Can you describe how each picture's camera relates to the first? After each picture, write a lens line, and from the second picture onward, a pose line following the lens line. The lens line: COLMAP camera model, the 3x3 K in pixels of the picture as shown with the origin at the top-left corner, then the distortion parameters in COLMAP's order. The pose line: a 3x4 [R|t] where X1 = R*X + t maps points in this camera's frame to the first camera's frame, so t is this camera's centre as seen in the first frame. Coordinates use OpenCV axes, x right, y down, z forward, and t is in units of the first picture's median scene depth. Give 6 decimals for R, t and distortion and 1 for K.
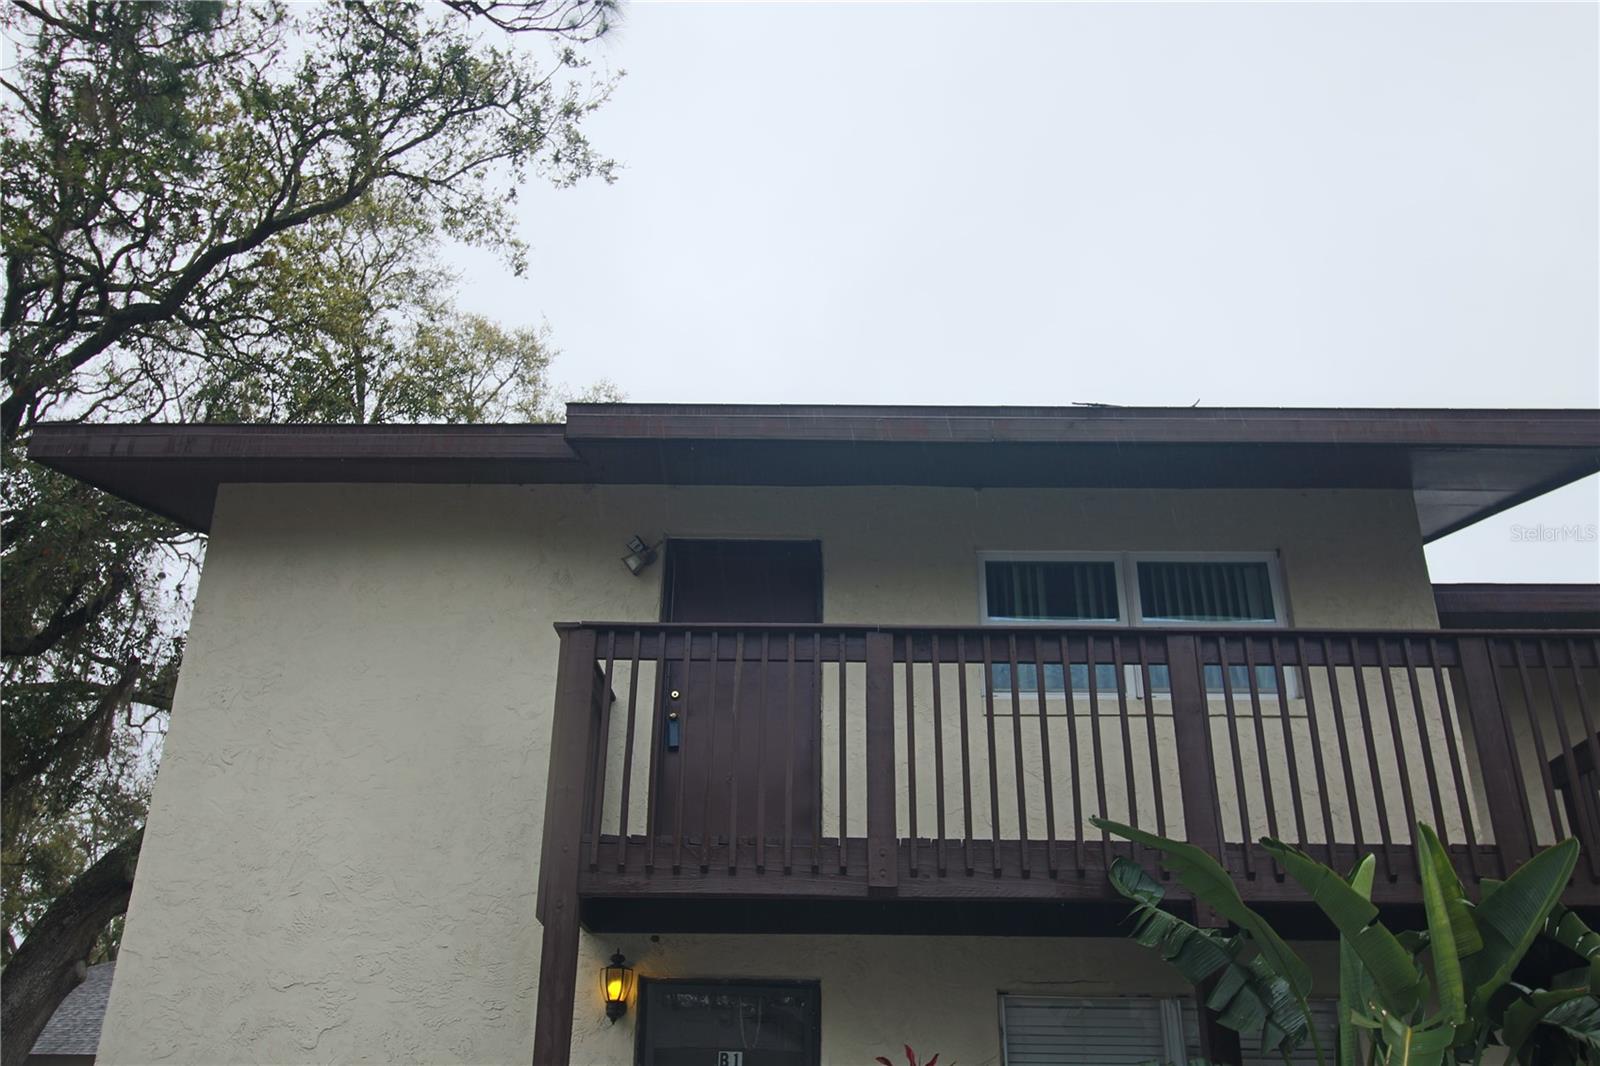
lens RADIAL K [[1404.1, 0, 800.0], [0, 1404.1, 533.0], [0, 0, 1]] dist [0.025387, -0.003630]
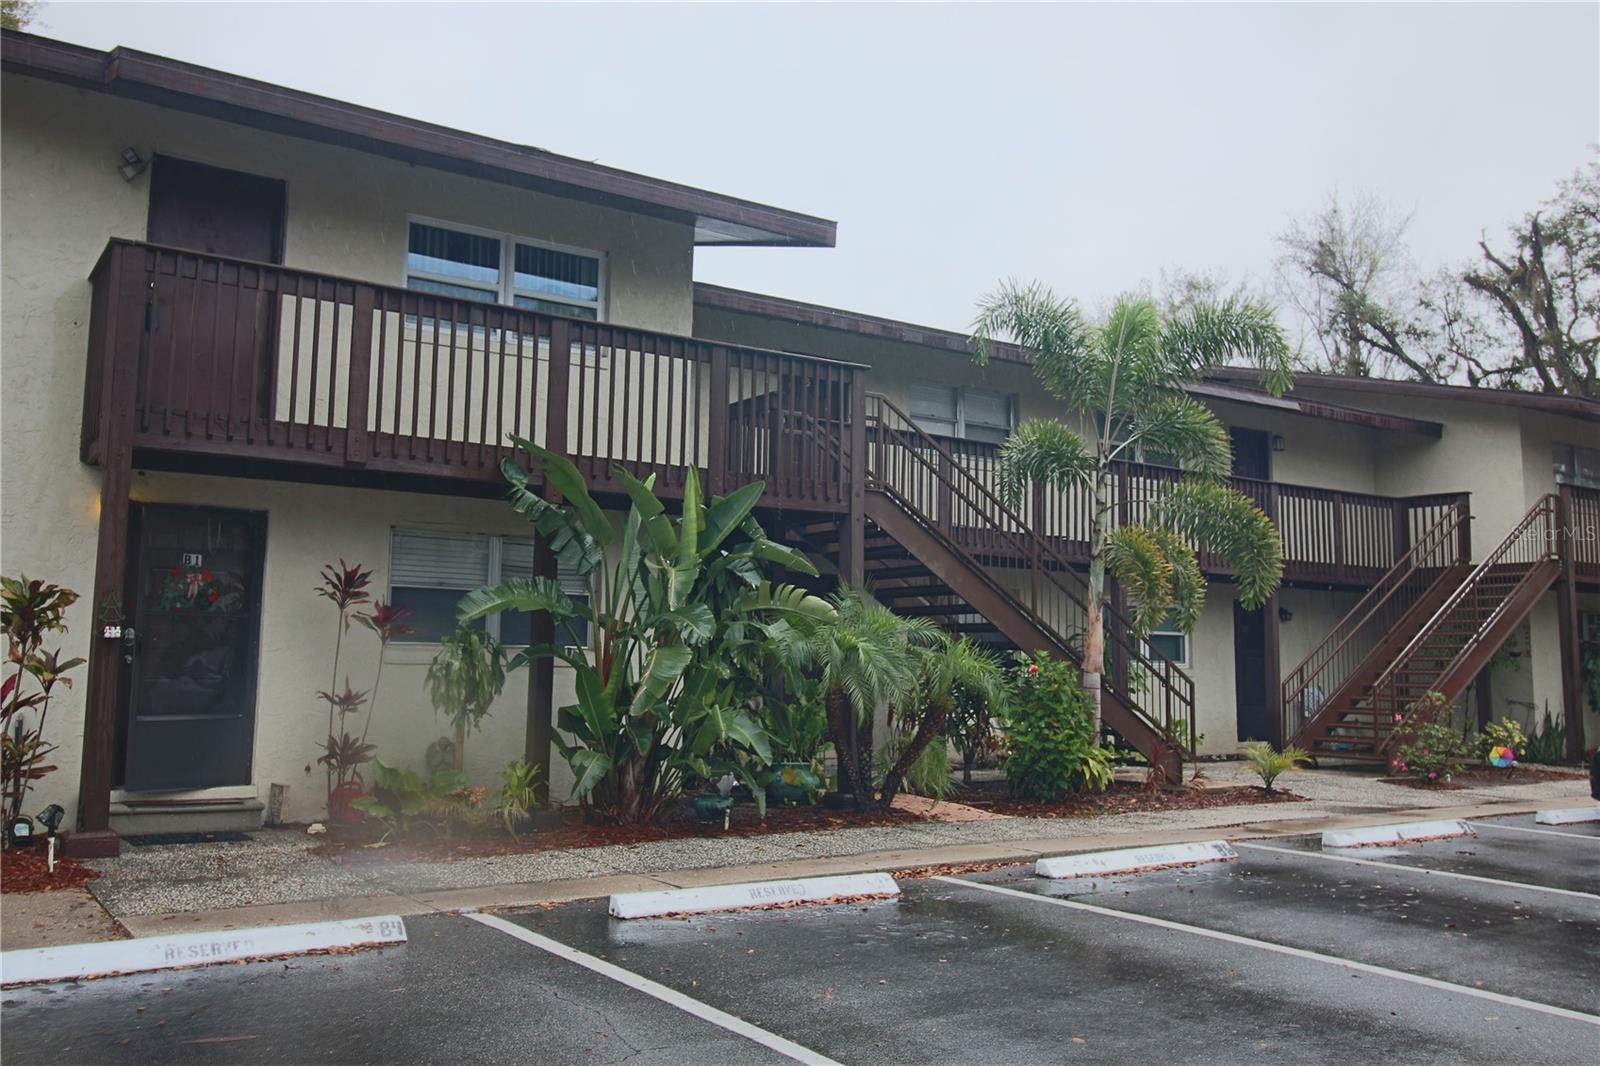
lens RADIAL K [[1404.1, 0, 800.0], [0, 1404.1, 533.0], [0, 0, 1]] dist [0.025387, -0.003630]
pose [[0.817514, 0.058943, 0.572884, -0.407312], [-0.247193, 0.934369, 0.256613, -0.179740], [-0.520160, -0.351398, 0.778430, -0.443662]]
